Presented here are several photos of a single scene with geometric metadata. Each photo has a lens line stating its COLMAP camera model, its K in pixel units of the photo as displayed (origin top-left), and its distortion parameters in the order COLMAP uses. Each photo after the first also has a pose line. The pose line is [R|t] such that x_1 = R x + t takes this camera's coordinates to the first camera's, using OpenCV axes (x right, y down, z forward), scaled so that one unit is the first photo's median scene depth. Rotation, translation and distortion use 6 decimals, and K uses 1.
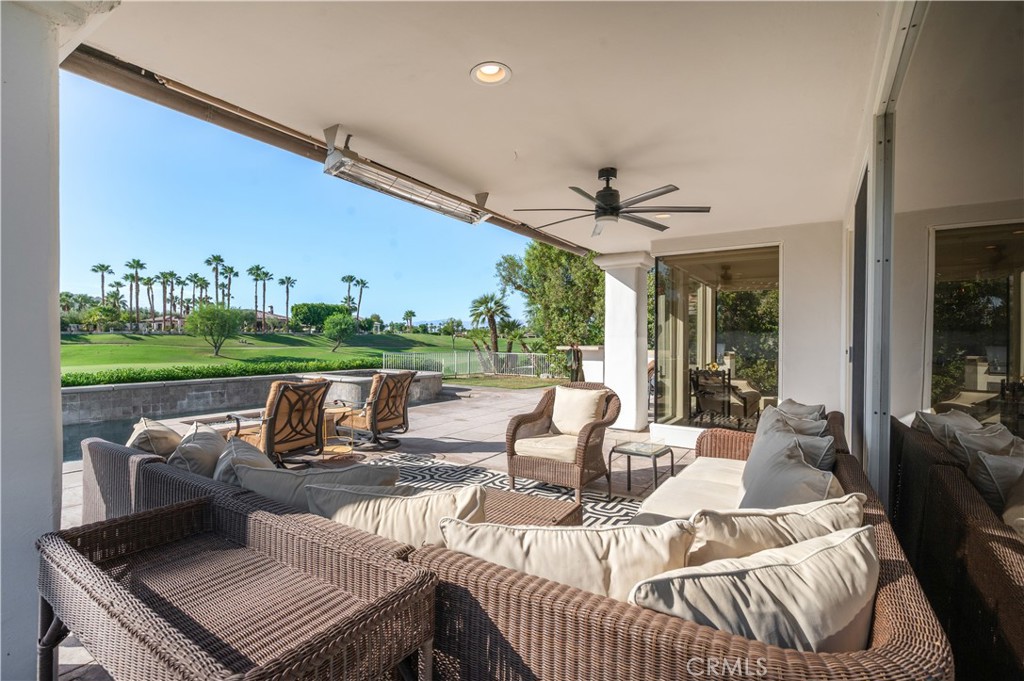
lens RADIAL K [[467.5, 0, 491.8], [0, 467.5, 340.4], [0, 0, 1]] dist [-0.001099, 0.000494]
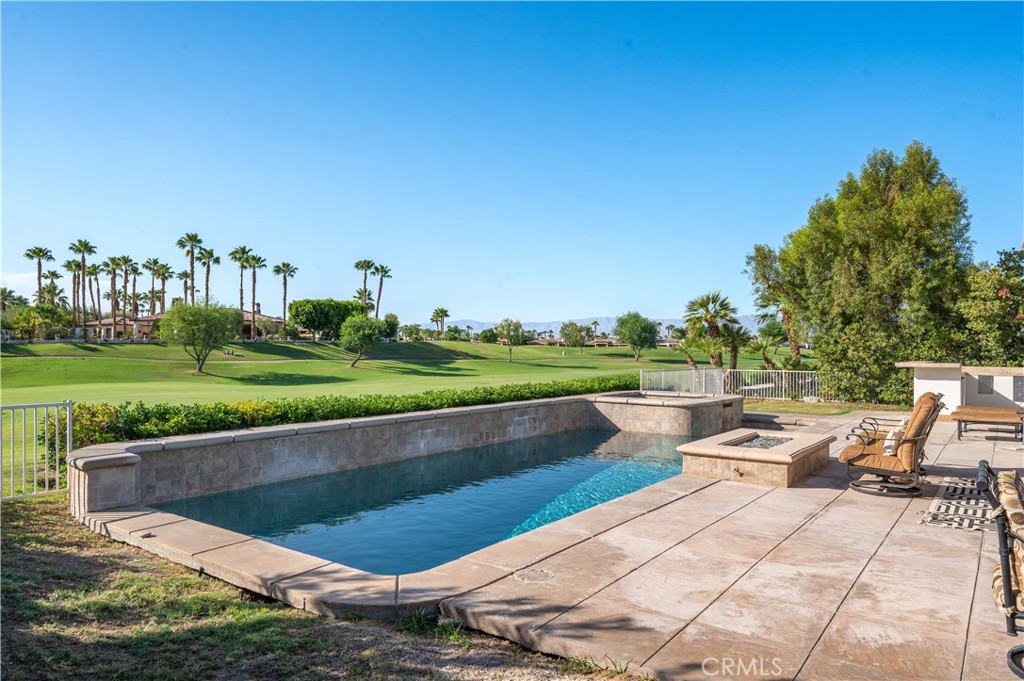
lens RADIAL K [[667.8, 0, 518.5], [0, 667.8, 351.2], [0, 0, 1]] dist [-0.005166, -0.005749]
pose [[0.999691, -0.002019, -0.024774, -0.053457], [0.002071, 0.999996, 0.002064, -0.001241], [0.024770, -0.002115, 0.999691, -0.020694]]
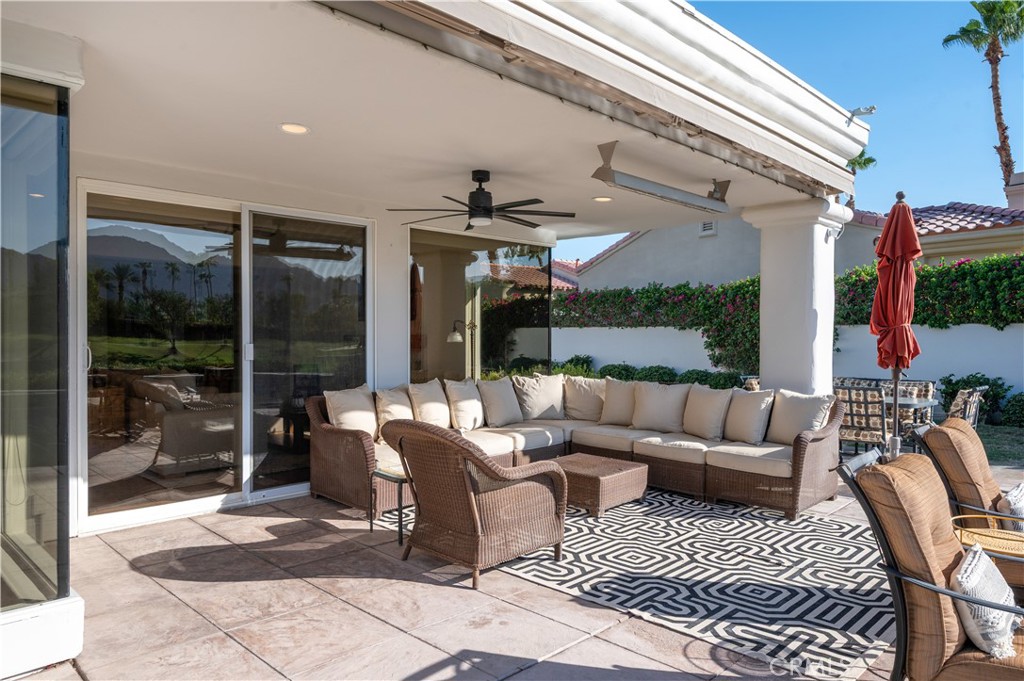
lens RADIAL K [[666.5, 0, 510.6], [0, 666.5, 340.5], [0, 0, 1]] dist [0.000802, 0.000559]
pose [[-0.986309, -0.010075, 0.164599, -0.001810], [-0.008399, 0.999906, 0.010873, -0.000603], [-0.164693, 0.009341, -0.986301, 0.076605]]
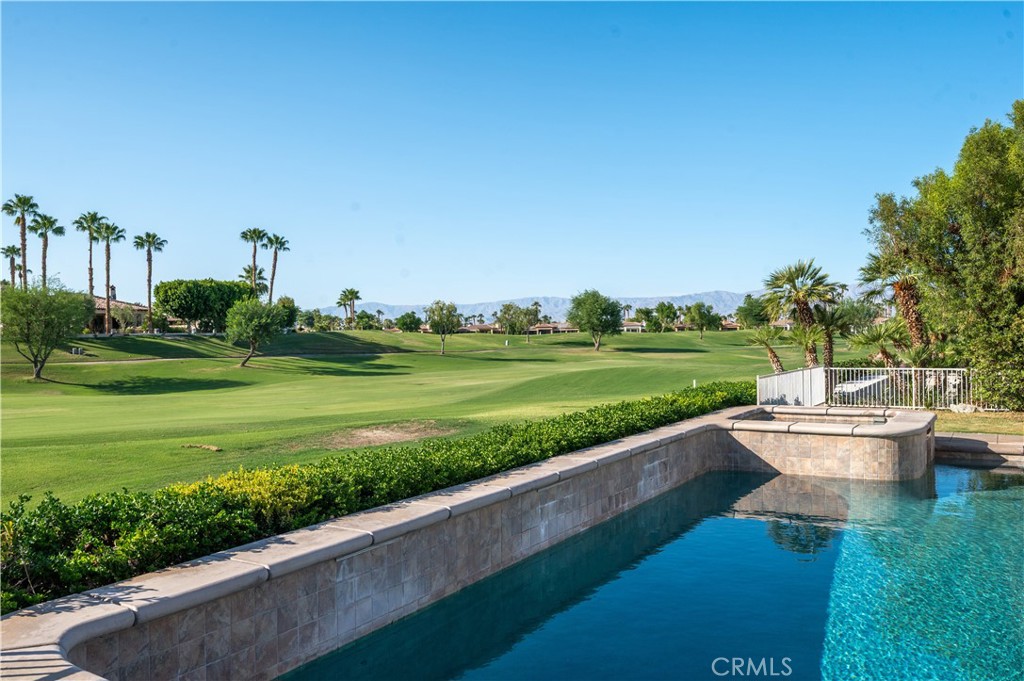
lens RADIAL K [[816.4, 0, 510.5], [0, 816.4, 330.4], [0, 0, 1]] dist [-0.003245, -0.005462]
pose [[0.997755, -0.021642, 0.063379, -0.075122], [0.022190, 0.999722, -0.007963, -0.003350], [-0.063189, 0.009351, 0.997958, 0.006985]]
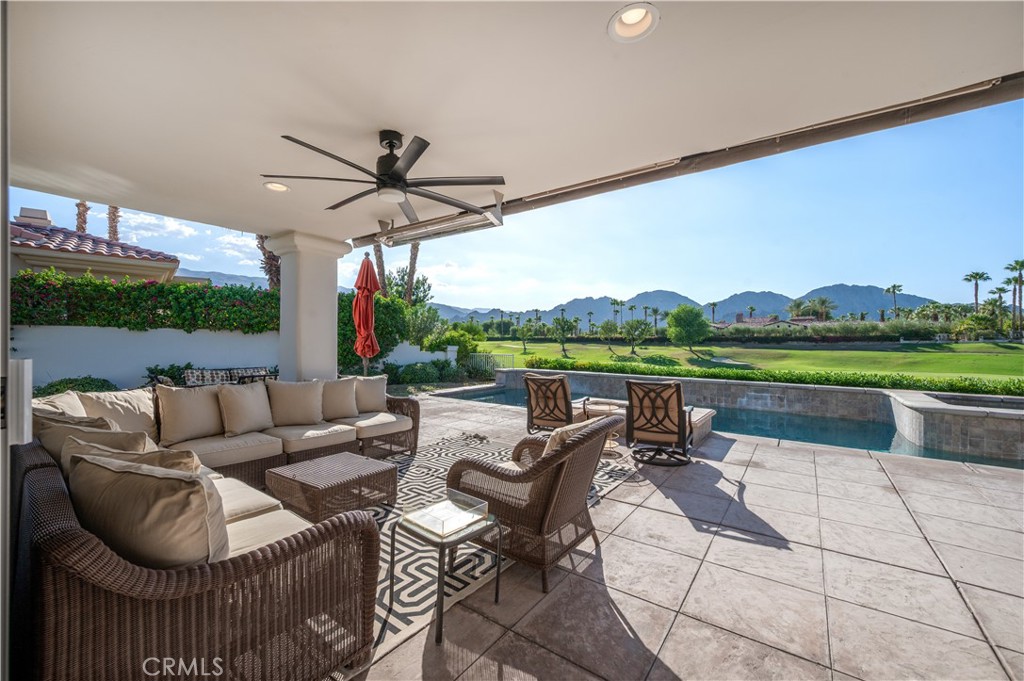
lens RADIAL K [[400.1, 0, 513.5], [0, 400.1, 345.4], [0, 0, 1]] dist [0.000774, -0.000140]
pose [[-0.020914, 0.001944, -0.999779, 0.029921], [-0.010794, 0.999939, 0.002170, 0.000087], [0.999723, 0.010837, -0.020891, 0.039192]]
